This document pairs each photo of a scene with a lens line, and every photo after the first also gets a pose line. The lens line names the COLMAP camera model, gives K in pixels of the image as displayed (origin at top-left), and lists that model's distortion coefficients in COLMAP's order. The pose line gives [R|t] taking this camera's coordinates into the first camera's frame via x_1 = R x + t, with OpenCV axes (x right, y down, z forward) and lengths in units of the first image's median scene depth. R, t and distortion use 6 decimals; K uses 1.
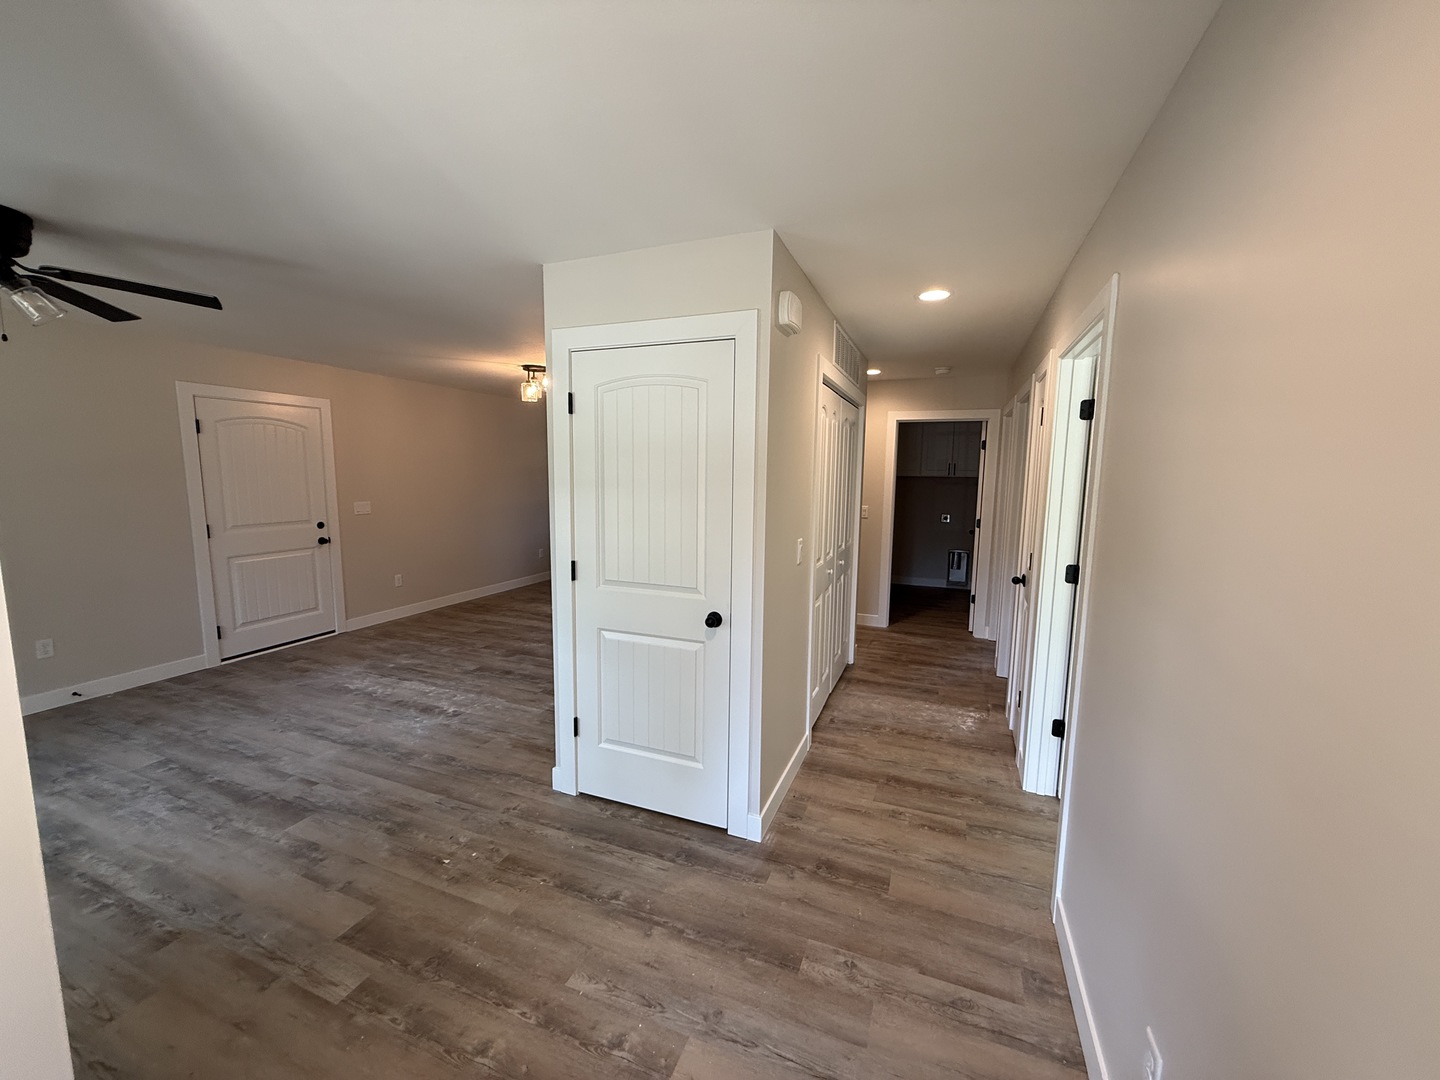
lens RADIAL K [[570.8, 0, 716.3], [0, 570.8, 541.9], [0, 0, 1]] dist [-0.001435, -0.000071]
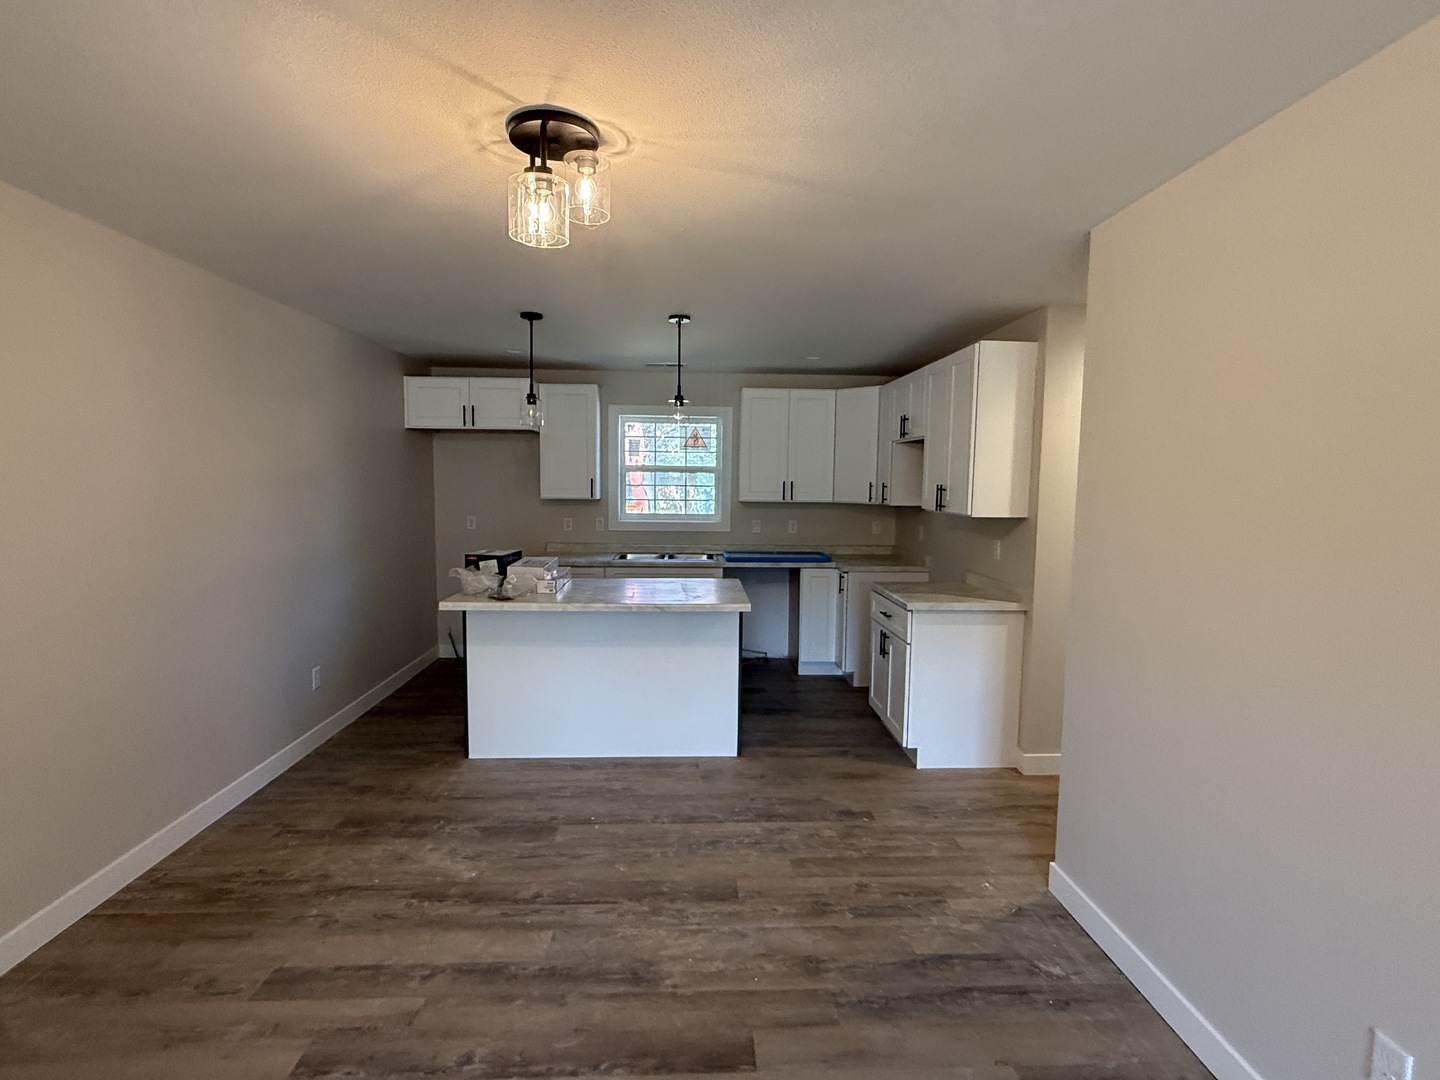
lens RADIAL K [[716.0, 0, 714.7], [0, 716.0, 540.2], [0, 0, 1]] dist [0.000980, 0.000399]
pose [[0.909150, -0.039327, 0.414607, -0.517826], [0.052358, 0.998426, -0.020105, -0.108652], [-0.413164, 0.039986, 0.909778, 0.825334]]
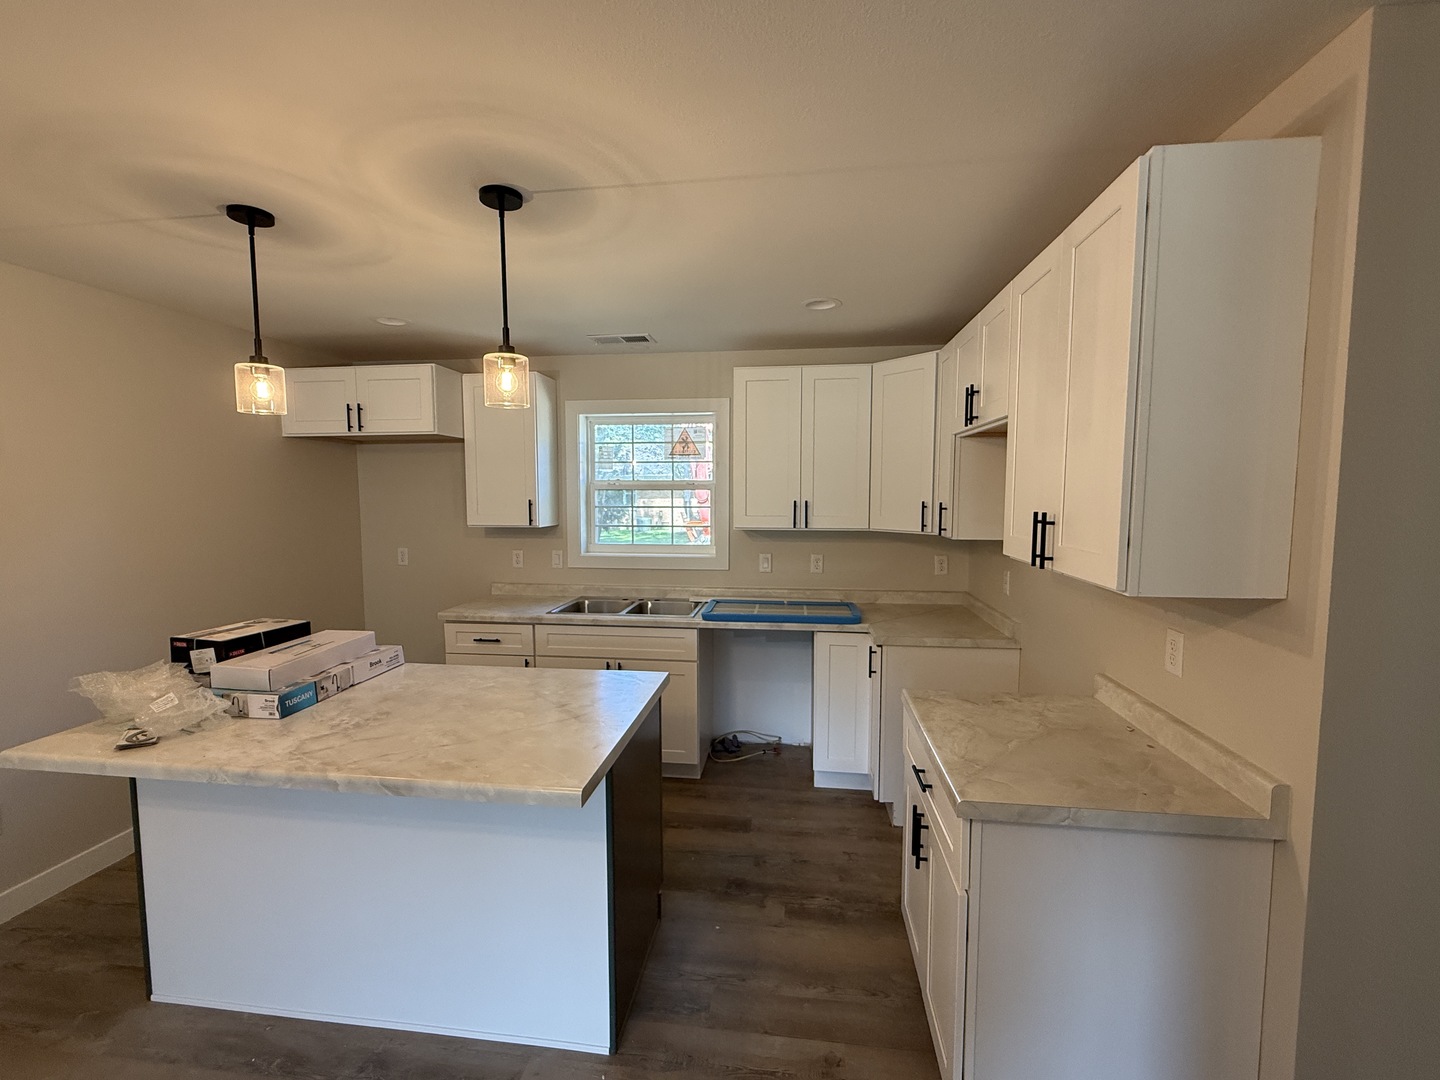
lens RADIAL K [[605.5, 0, 722.8], [0, 605.5, 536.4], [0, 0, 1]] dist [0.000809, 0.000146]
pose [[0.966906, -0.034920, 0.252733, -0.096654], [0.046606, 0.998096, -0.040399, -0.170077], [-0.250841, 0.050841, 0.966692, 1.293343]]
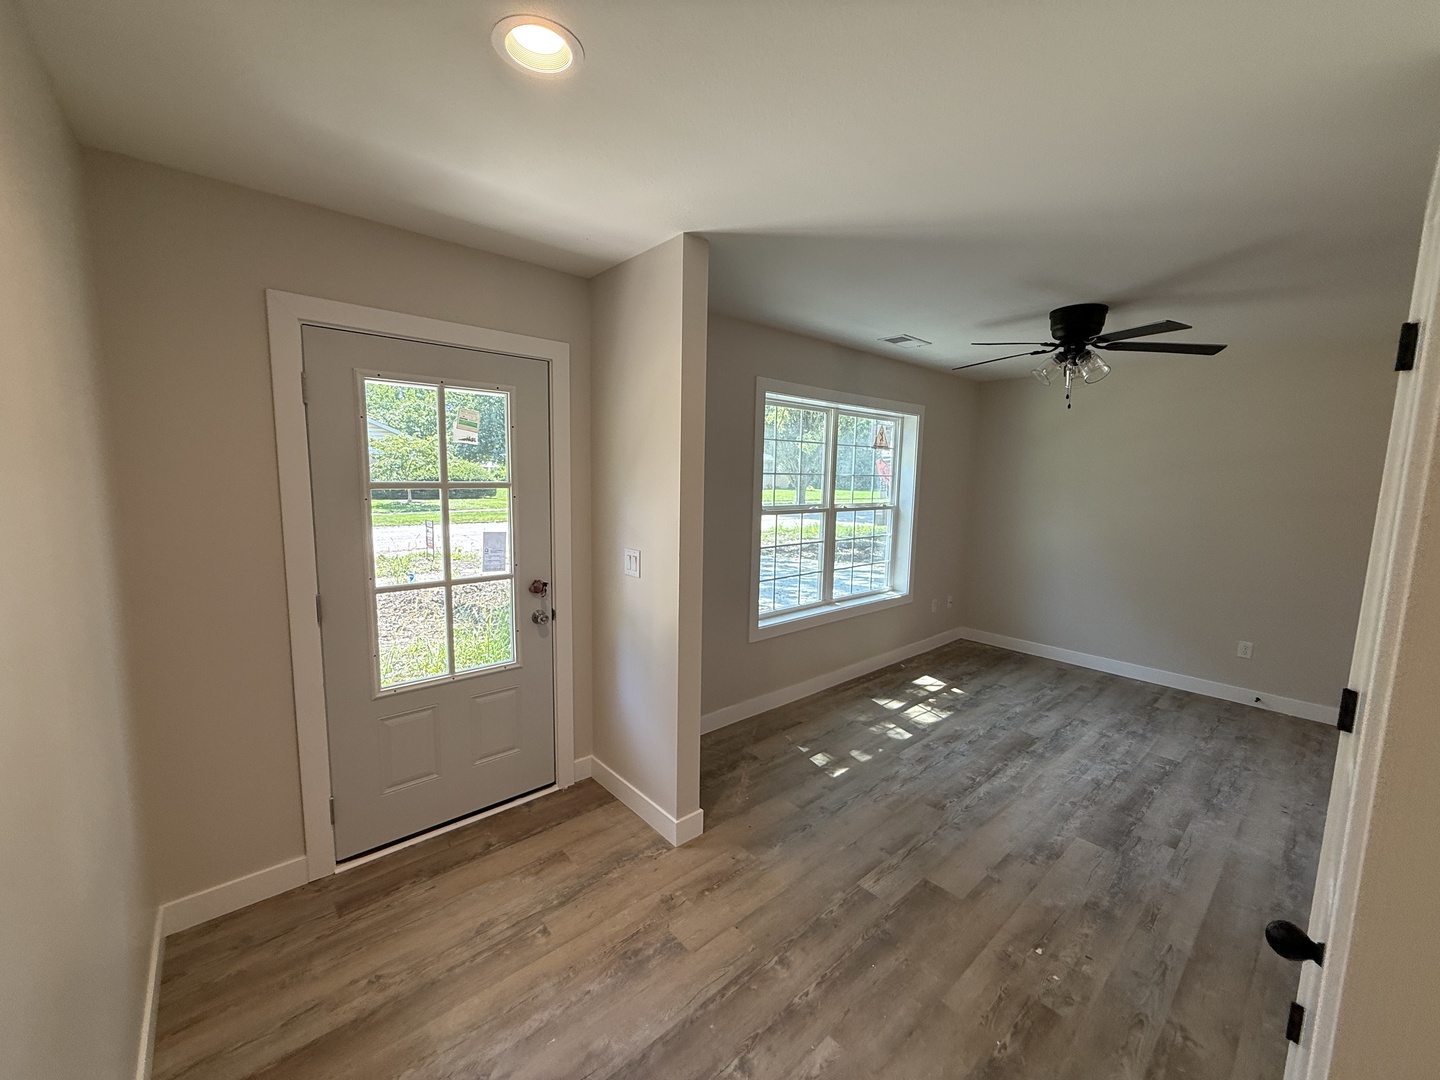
lens RADIAL K [[570.8, 0, 716.3], [0, 570.8, 541.9], [0, 0, 1]] dist [-0.001435, -0.000071]
pose [[-0.452341, 0.086894, -0.887602, 0.251642], [-0.132213, 0.977712, 0.163095, -0.060355], [0.881991, 0.191127, -0.430770, 0.476898]]
